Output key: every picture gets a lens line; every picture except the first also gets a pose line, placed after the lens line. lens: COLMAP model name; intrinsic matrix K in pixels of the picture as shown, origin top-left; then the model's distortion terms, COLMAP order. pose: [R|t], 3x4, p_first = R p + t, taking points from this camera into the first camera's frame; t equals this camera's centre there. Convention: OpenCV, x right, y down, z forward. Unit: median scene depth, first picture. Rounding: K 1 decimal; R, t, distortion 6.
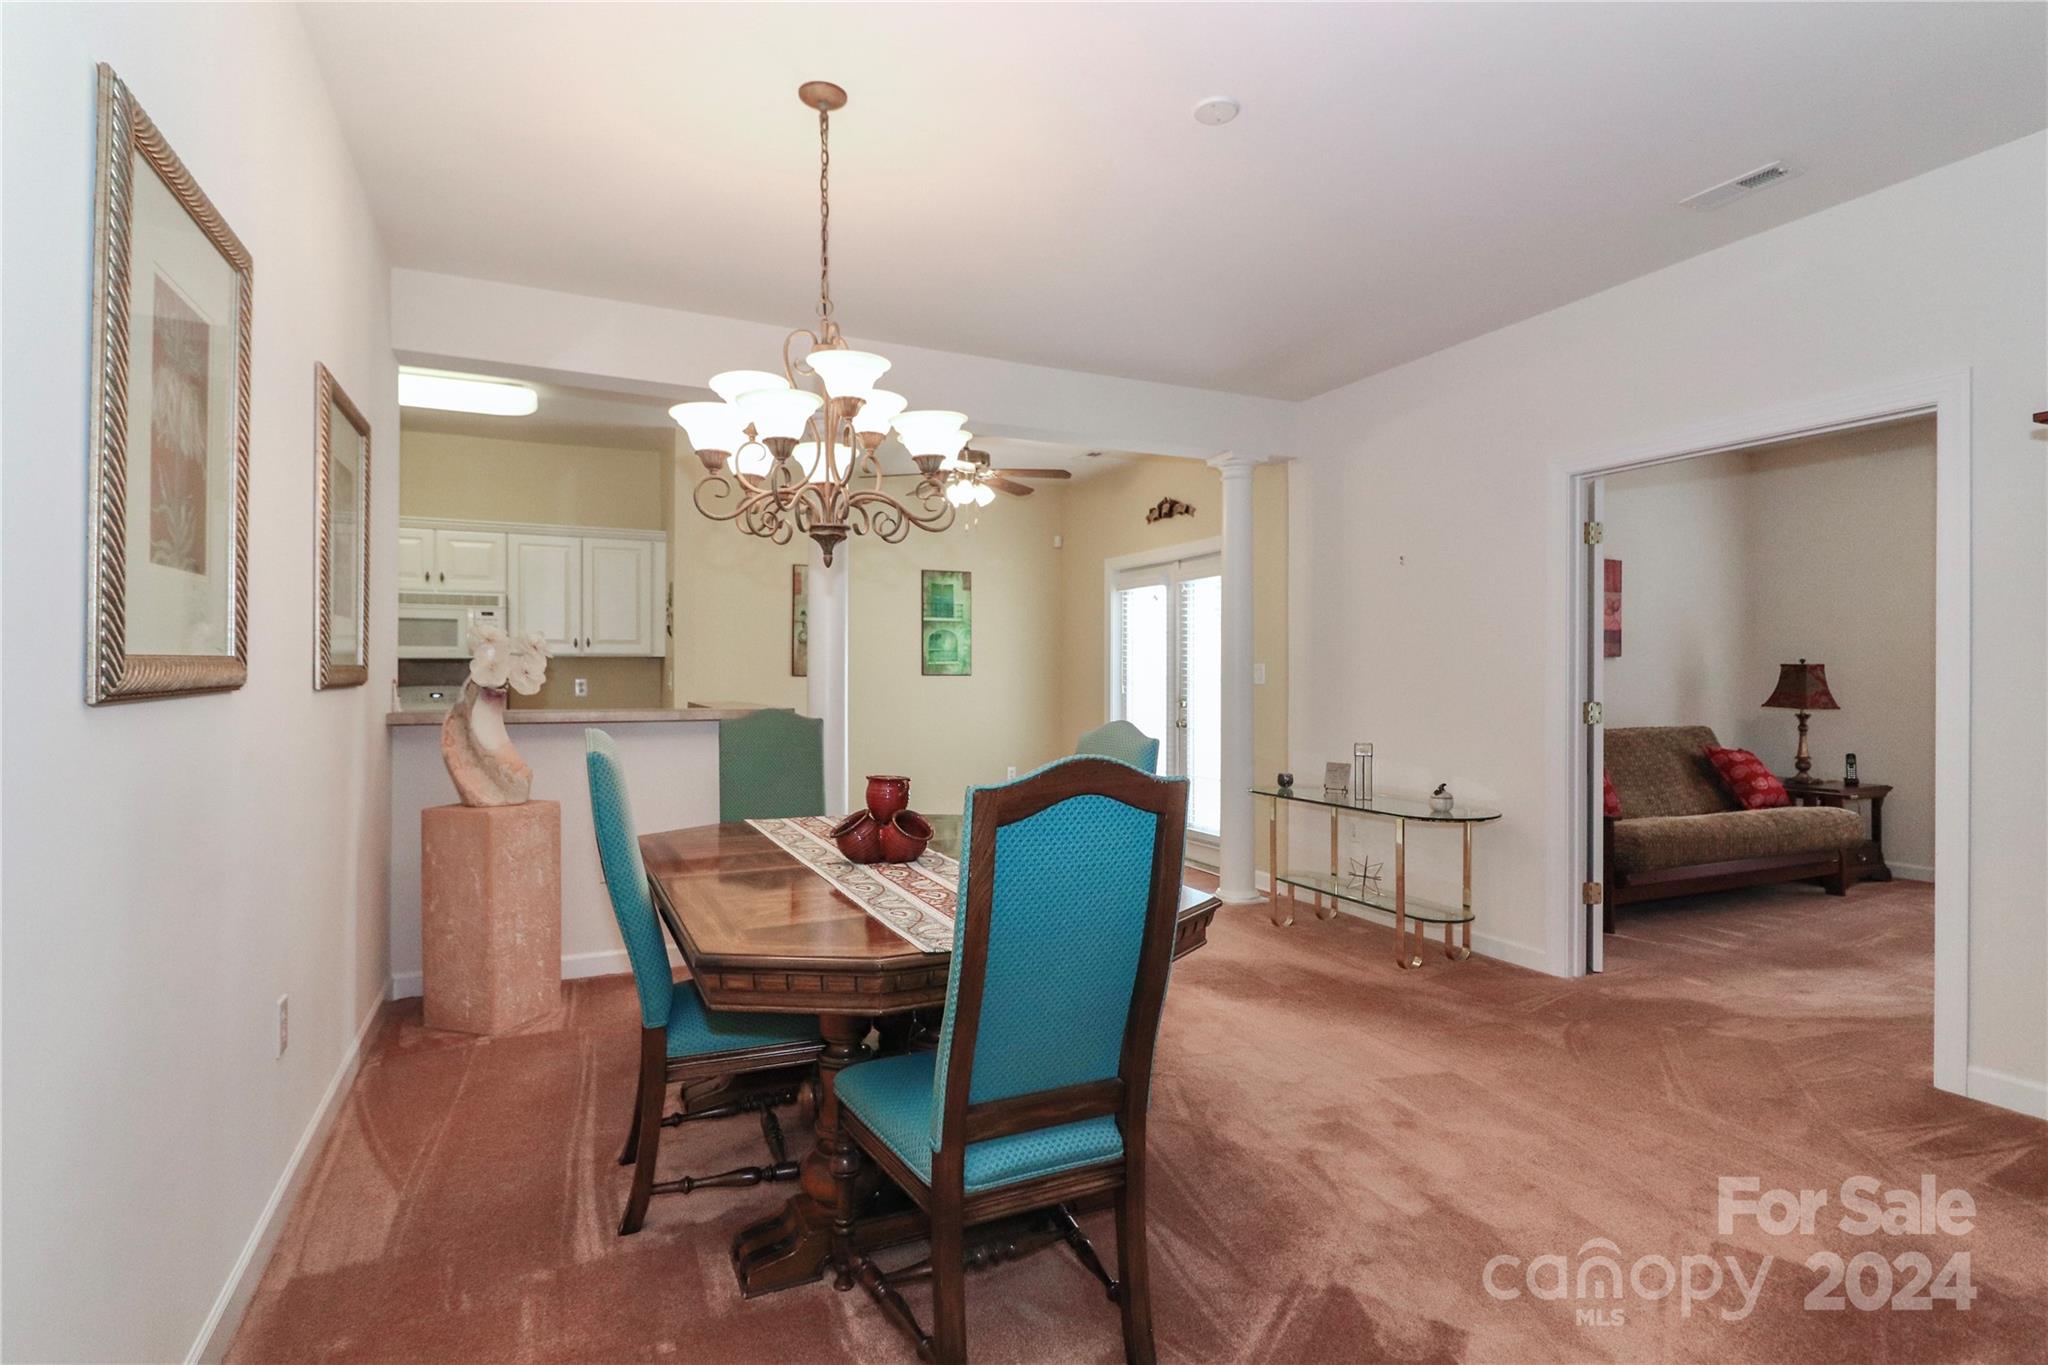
lens RADIAL K [[1004.1, 0, 1028.7], [0, 1004.1, 674.9], [0, 0, 1]] dist [0.001870, -0.000306]
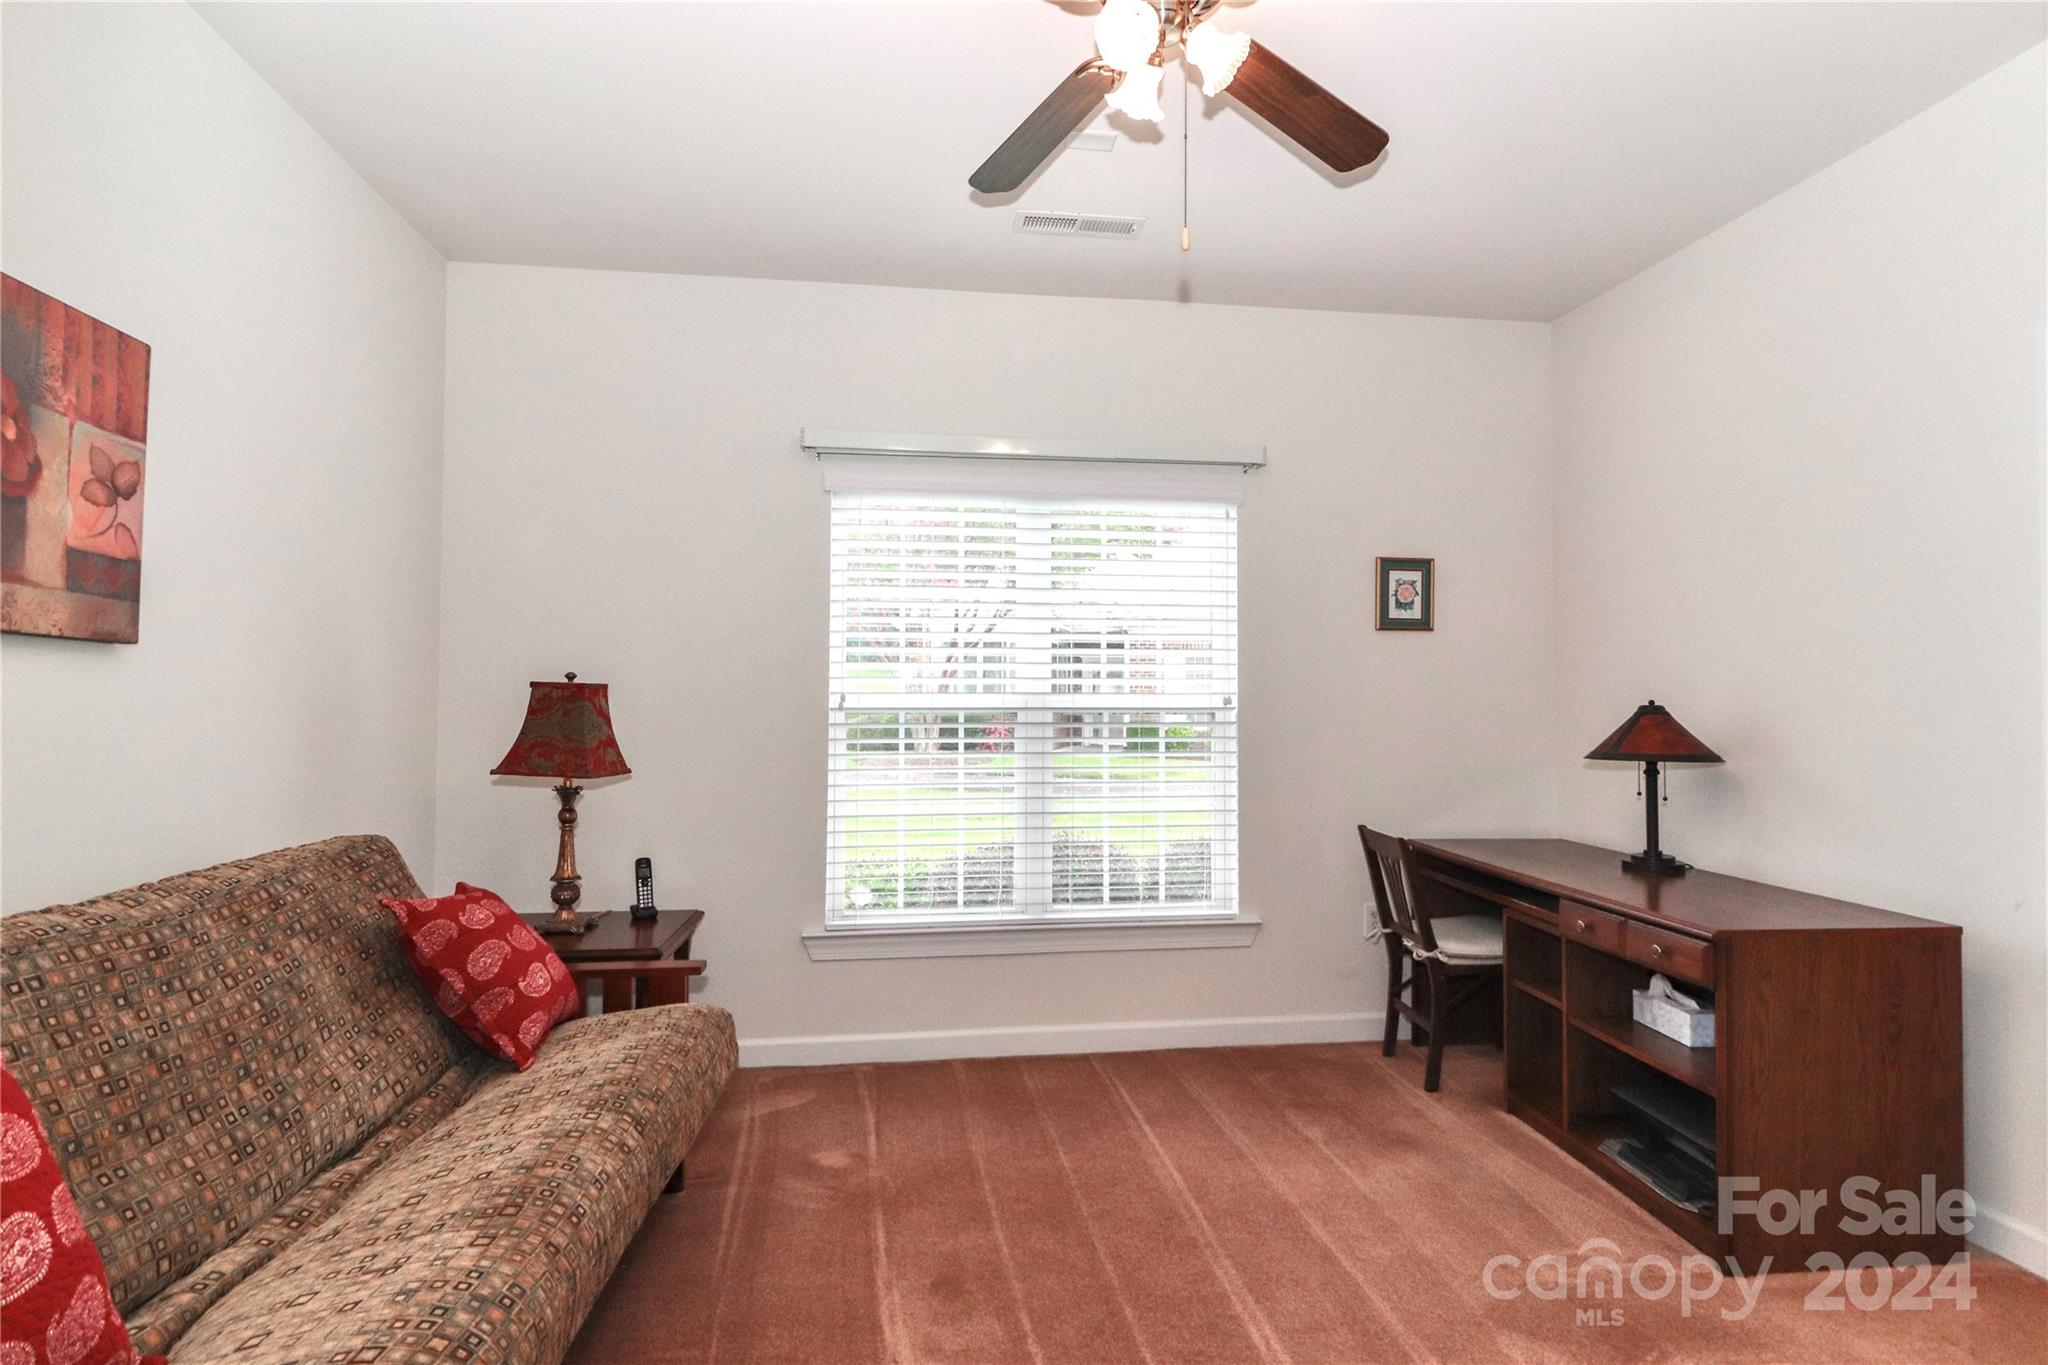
lens RADIAL K [[1004.1, 0, 1028.7], [0, 1004.1, 674.9], [0, 0, 1]] dist [0.001870, -0.000306]
pose [[0.305497, 0.033874, 0.951590, 0.305836], [-0.001328, 0.999381, -0.035149, 0.001580], [-0.952192, 0.009474, 0.305352, 0.520008]]
